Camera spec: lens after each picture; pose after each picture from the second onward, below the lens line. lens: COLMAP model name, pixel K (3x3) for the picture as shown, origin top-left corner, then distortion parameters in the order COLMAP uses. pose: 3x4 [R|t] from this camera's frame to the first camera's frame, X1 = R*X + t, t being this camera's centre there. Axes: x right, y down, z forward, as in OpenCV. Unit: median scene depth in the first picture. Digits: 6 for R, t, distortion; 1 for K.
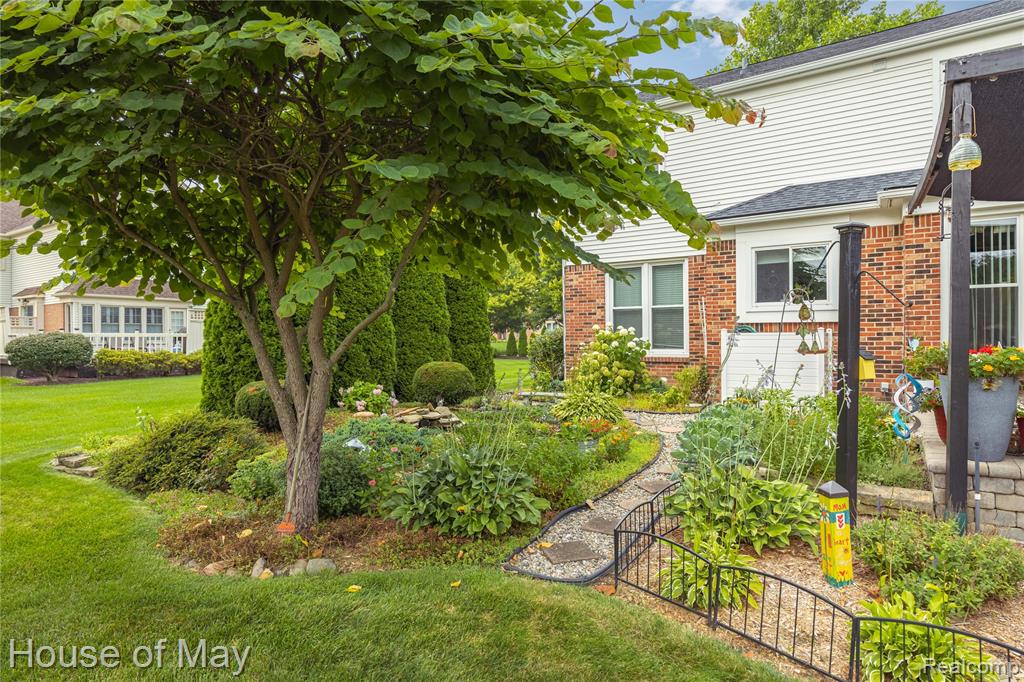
lens RADIAL K [[560.8, 0, 510.5], [0, 560.8, 341.3], [0, 0, 1]] dist [-0.005353, 0.006560]
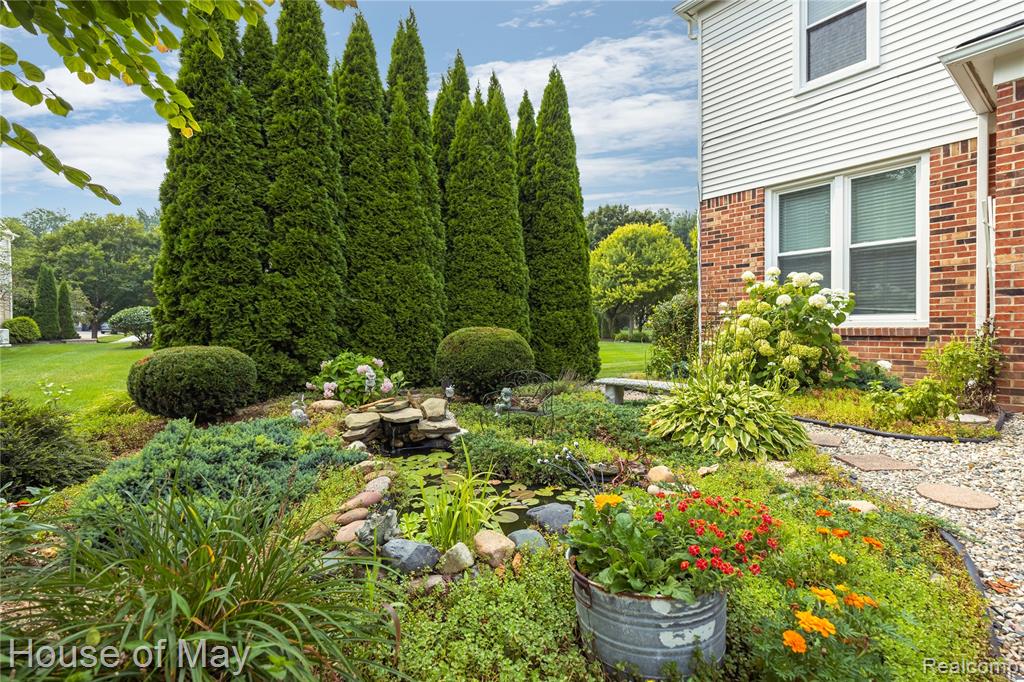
lens RADIAL K [[473.2, 0, 508.4], [0, 473.2, 333.7], [0, 0, 1]] dist [0.000389, -0.001116]
pose [[0.946108, 0.006776, -0.323780, 0.073772], [-0.004621, 0.999962, 0.007424, 0.034904], [0.323818, -0.005527, 0.946103, 0.428961]]
